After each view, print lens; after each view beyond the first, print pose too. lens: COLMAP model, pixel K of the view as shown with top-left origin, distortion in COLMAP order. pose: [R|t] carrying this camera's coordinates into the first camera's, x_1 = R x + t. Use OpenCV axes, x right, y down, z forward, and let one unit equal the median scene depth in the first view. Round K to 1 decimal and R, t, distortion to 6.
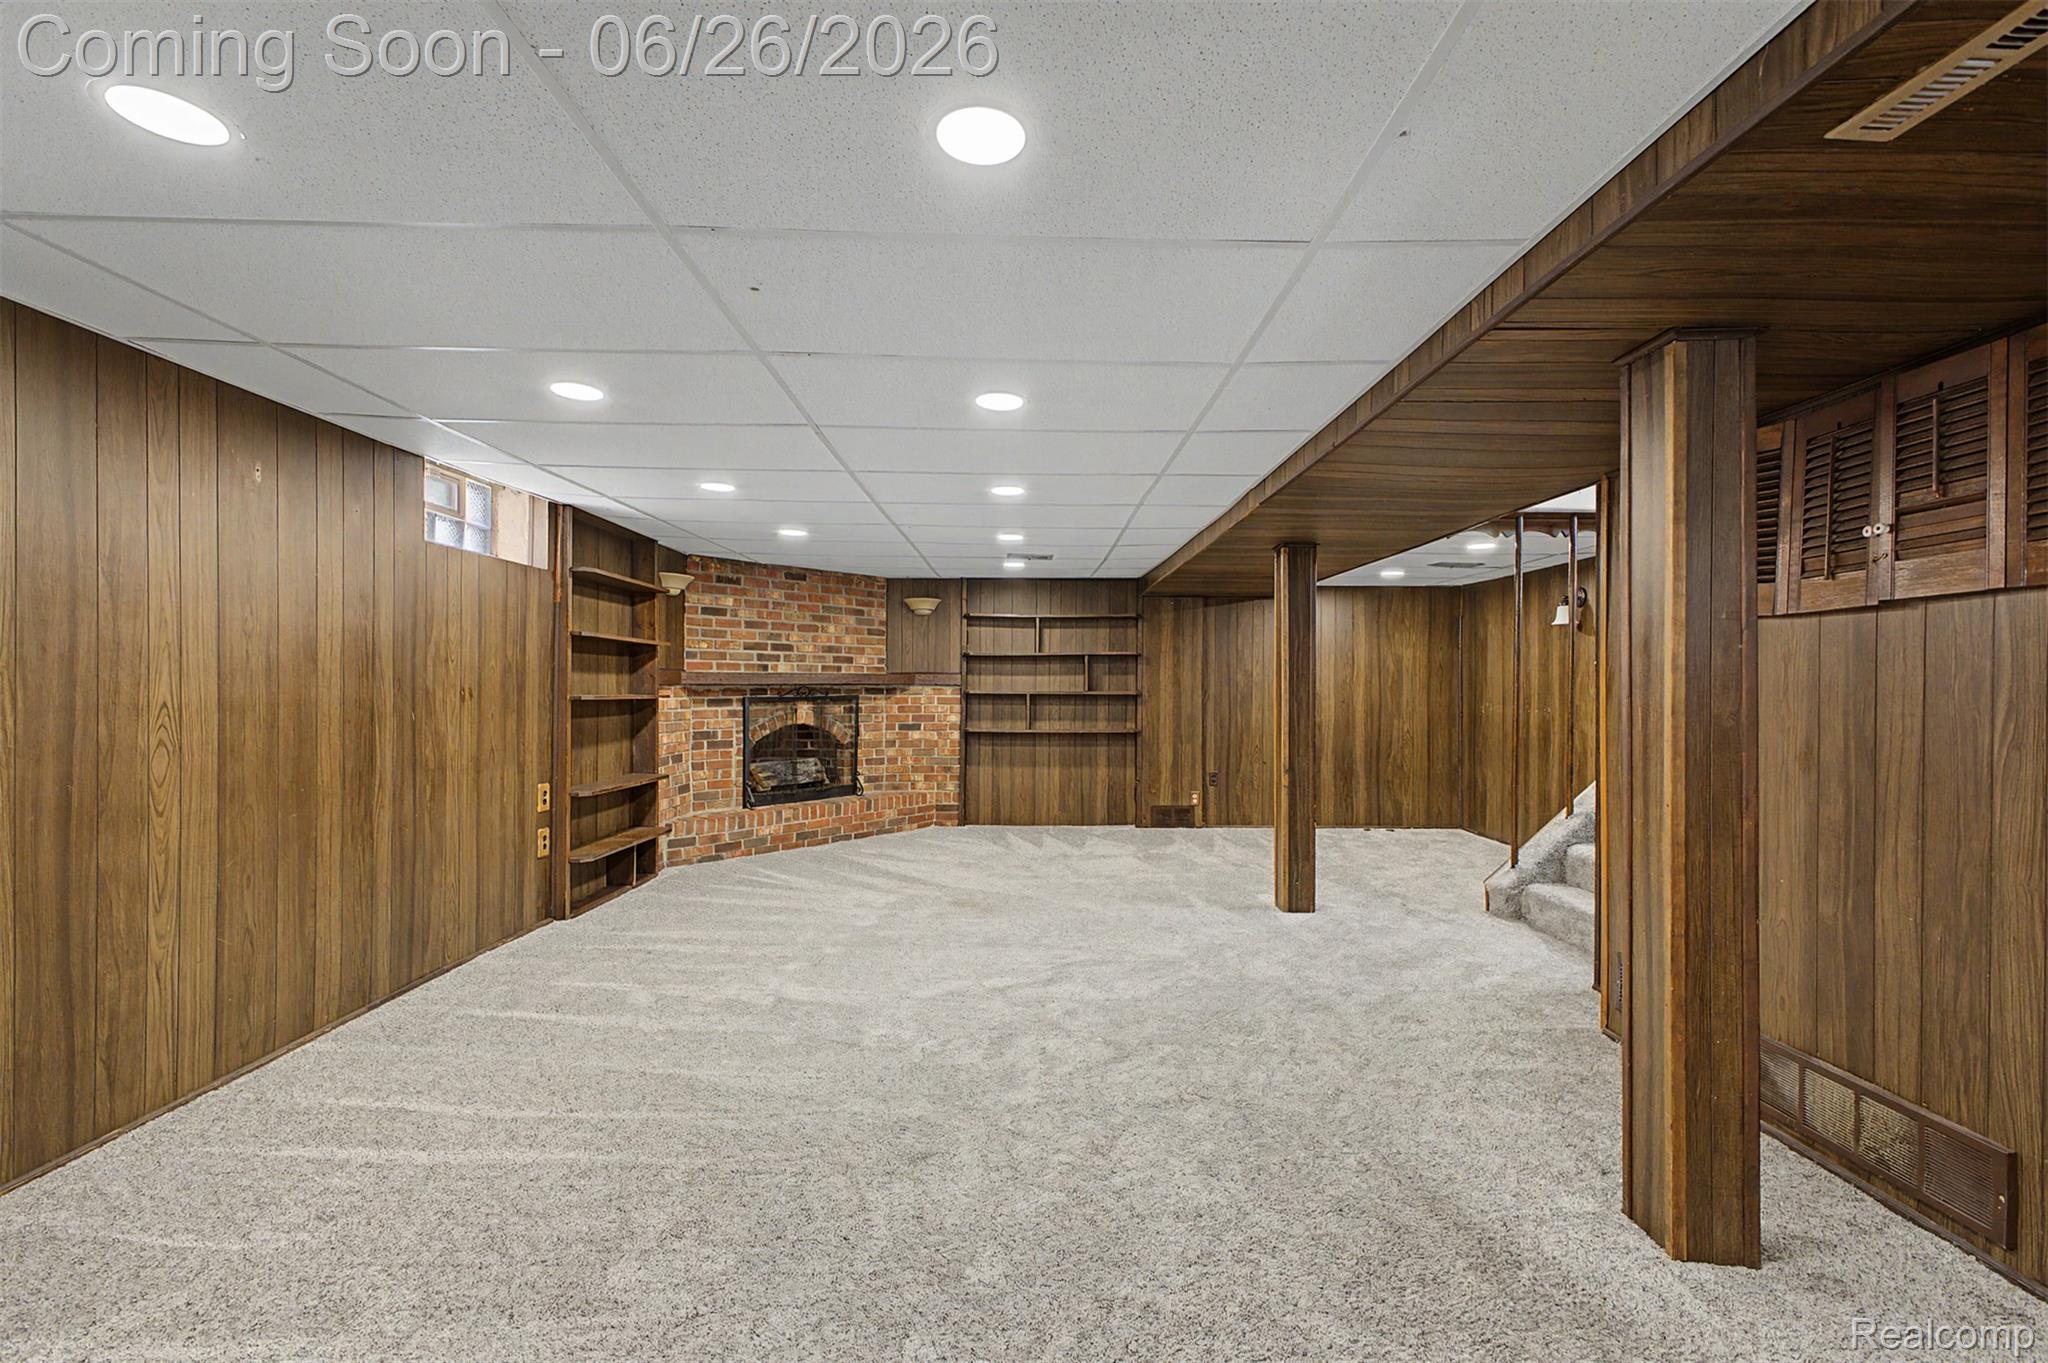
lens RADIAL K [[877.8, 0, 1031.6], [0, 877.8, 674.5], [0, 0, 1]] dist [0.011990, -0.000565]
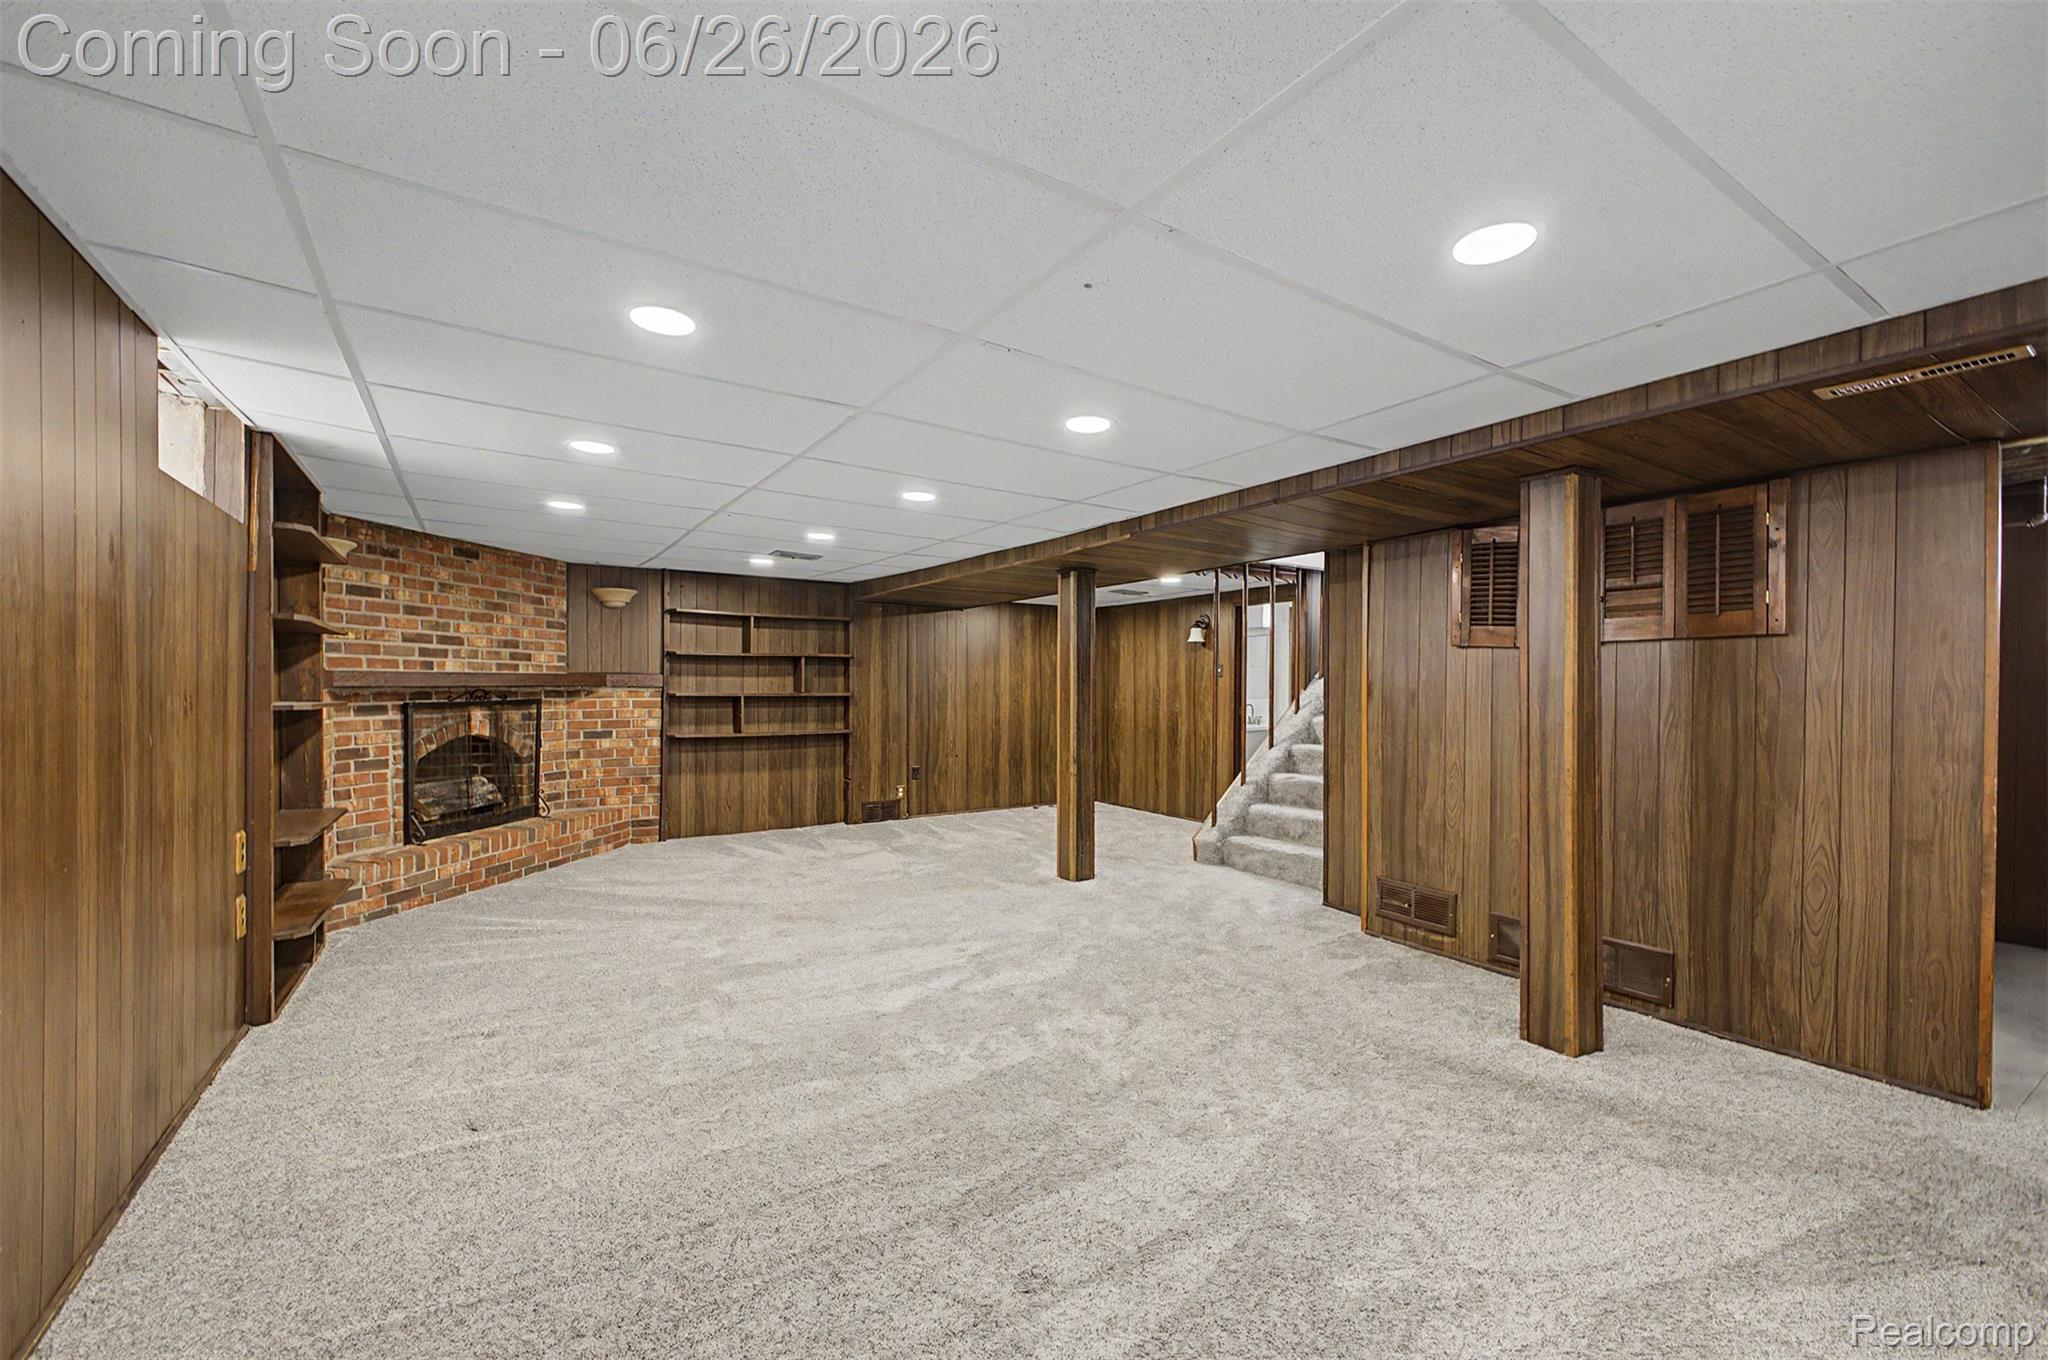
lens RADIAL K [[824.6, 0, 1028.3], [0, 824.6, 676.8], [0, 0, 1]] dist [0.019629, -0.000229]
pose [[0.843955, 0.006771, 0.536371, -0.240465], [-0.008421, 0.999964, 0.000627, -0.002356], [-0.536347, -0.005046, 0.843982, 0.073697]]
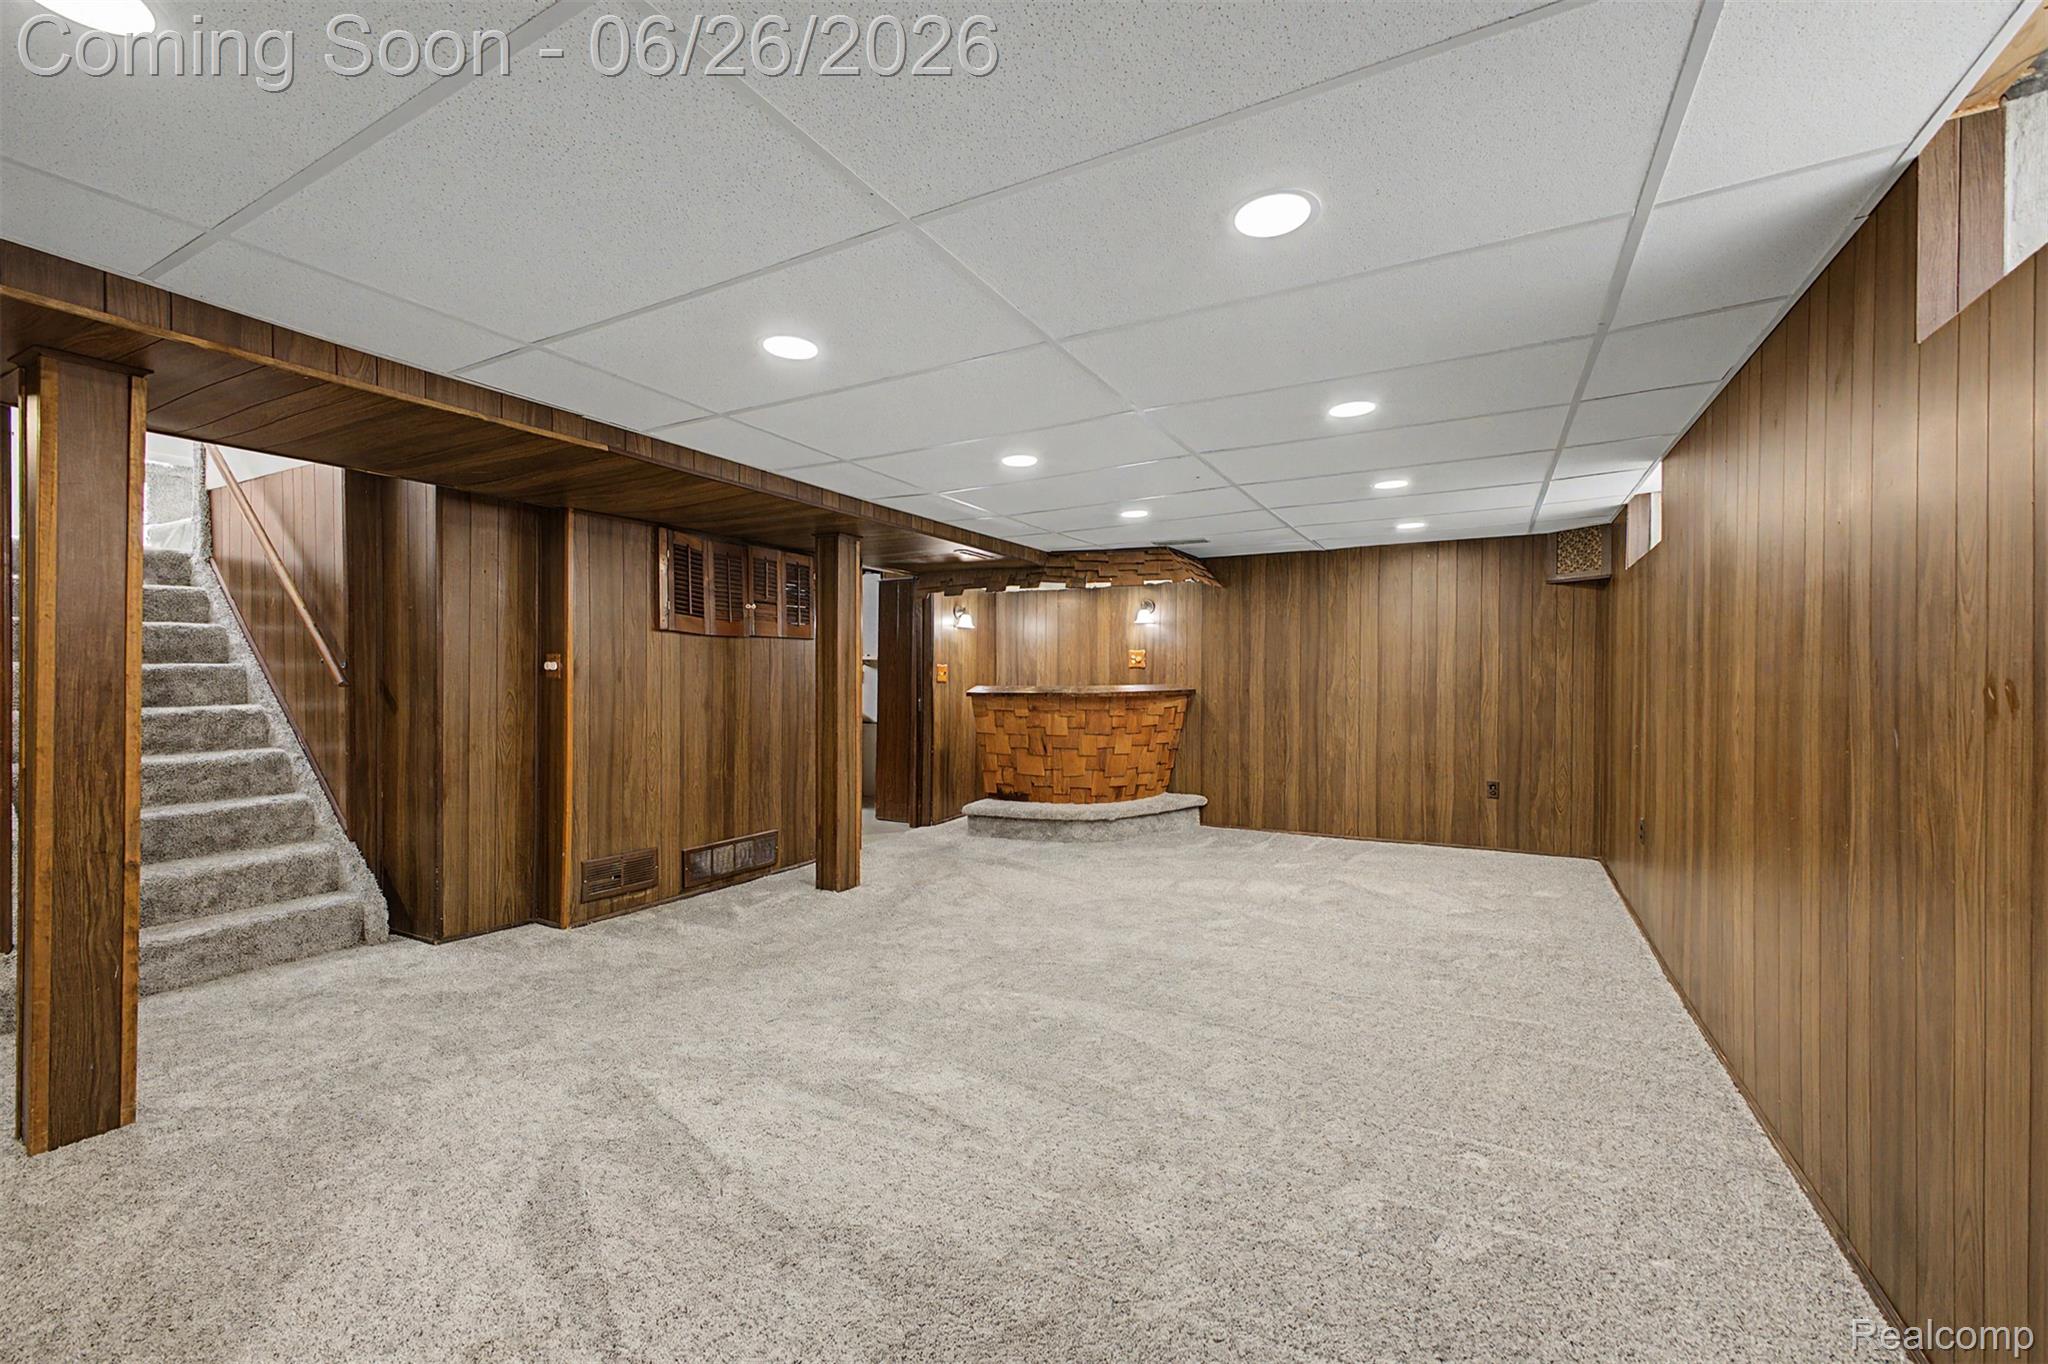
lens RADIAL K [[824.6, 0, 1028.3], [0, 824.6, 678.8], [0, 0, 1]] dist [0.019629, -0.000229]
pose [[-0.863979, -0.010302, 0.503423, -0.259092], [-0.016058, 0.999846, -0.007098, 0.012353], [-0.503272, -0.014216, -0.864011, 0.784893]]
